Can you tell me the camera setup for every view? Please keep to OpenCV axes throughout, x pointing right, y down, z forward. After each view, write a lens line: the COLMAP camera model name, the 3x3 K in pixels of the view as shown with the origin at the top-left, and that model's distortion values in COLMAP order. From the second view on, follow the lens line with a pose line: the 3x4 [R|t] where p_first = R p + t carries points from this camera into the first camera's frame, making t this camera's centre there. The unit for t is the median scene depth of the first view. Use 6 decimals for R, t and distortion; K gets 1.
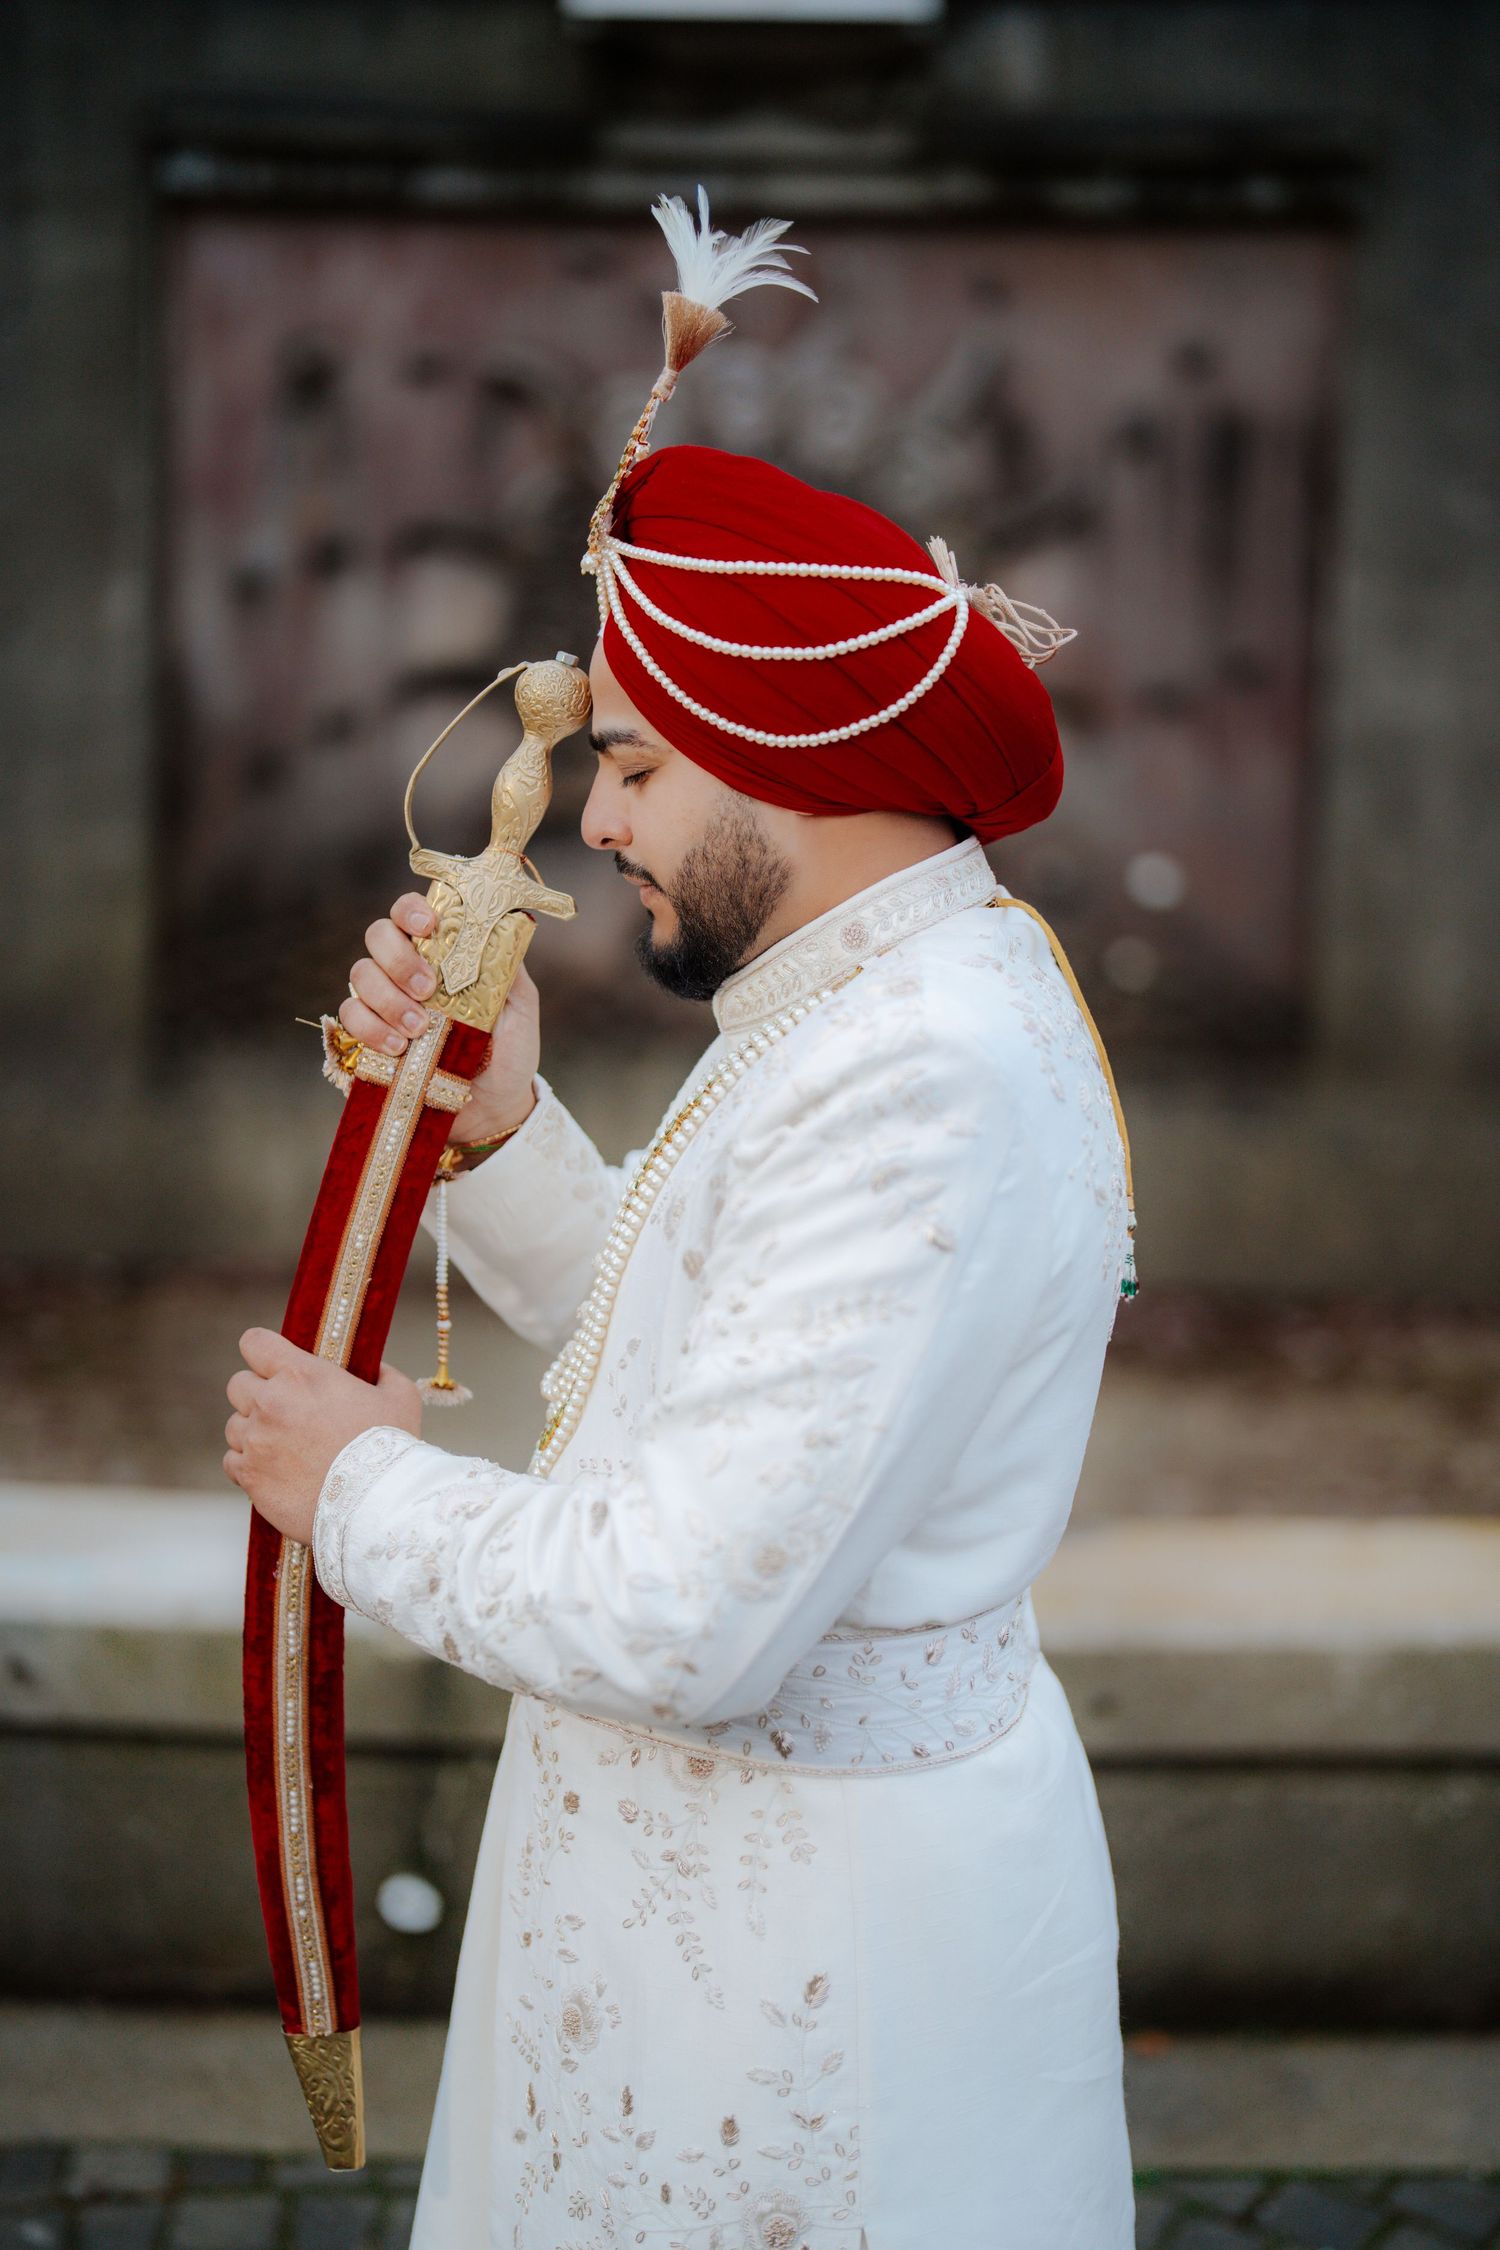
lens RADIAL K [[3090.8, 0, 772.4], [0, 3090.8, 1128.3], [0, 0, 1]] dist [-0.159199, 1.074963]
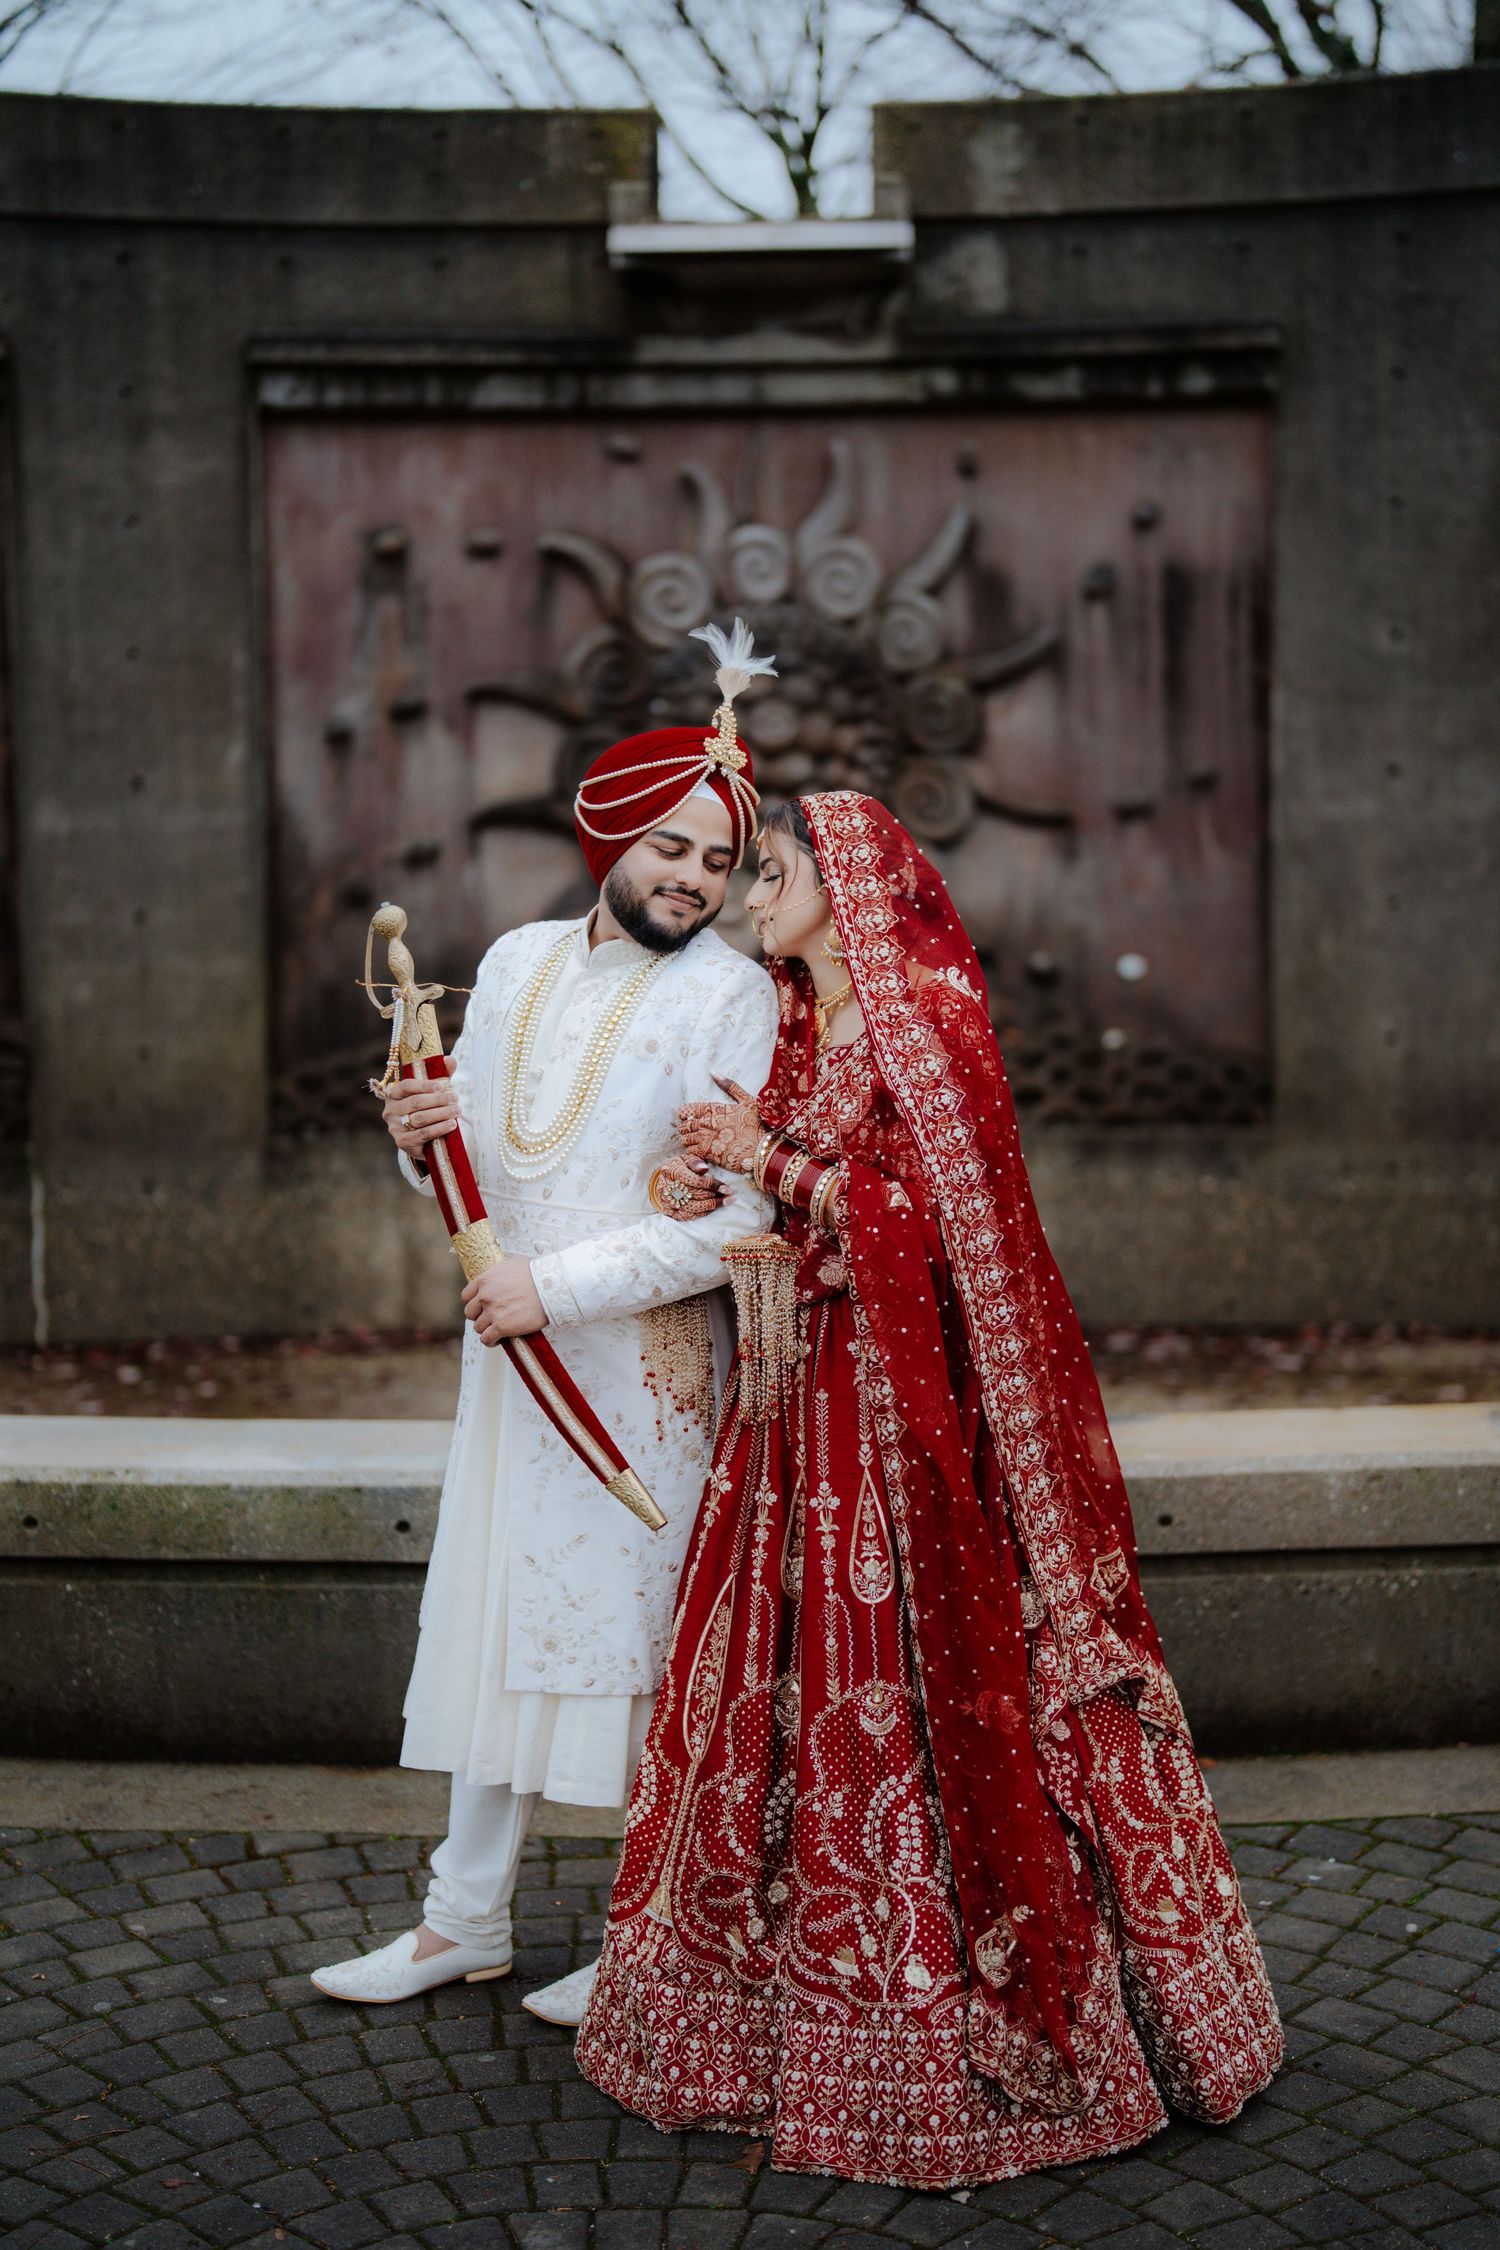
lens RADIAL K [[3196.2, 0, 757.7], [0, 3196.2, 1117.7], [0, 0, 1]] dist [-0.162207, 1.077663]
pose [[0.999170, -0.035491, 0.020004, -0.042672], [0.036338, 0.998384, -0.043702, 0.023904], [-0.018420, 0.044393, 0.998844, -0.196411]]
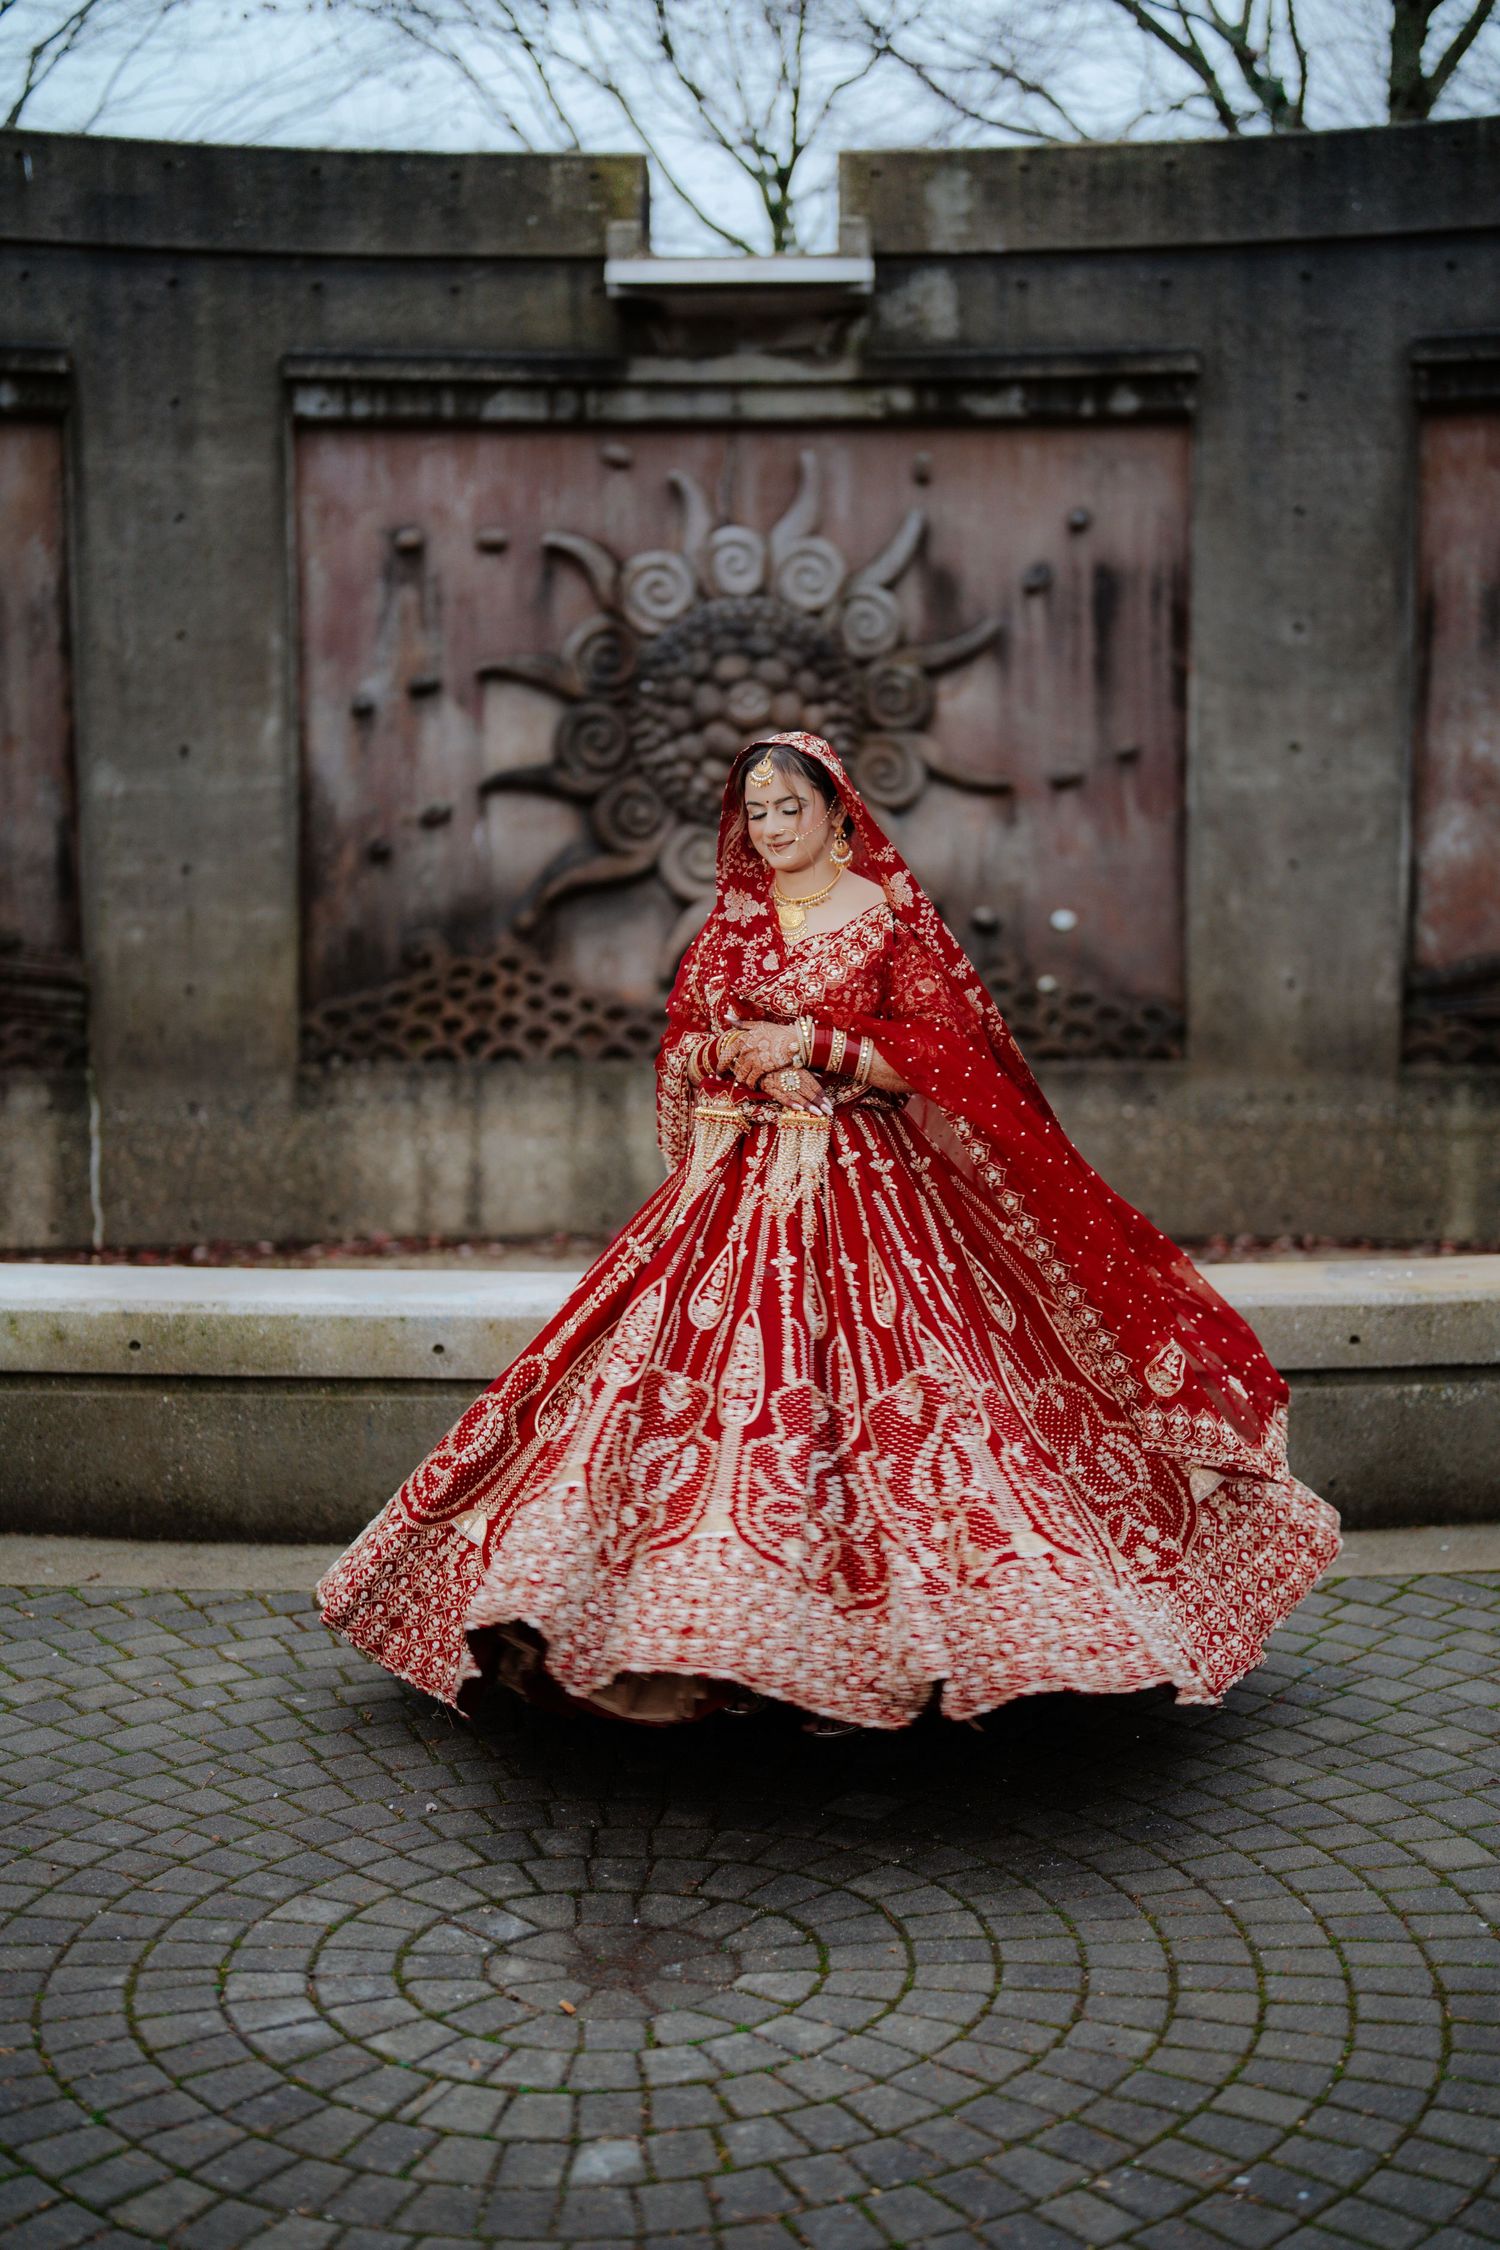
lens RADIAL K [[3090.8, 0, 772.4], [0, 3090.8, 1128.3], [0, 0, 1]] dist [-0.159199, 1.074963]
pose [[0.999071, -0.029684, 0.031256, -0.043633], [0.030623, 0.999080, -0.030015, 0.044734], [-0.030336, 0.030944, 0.999061, -0.311071]]
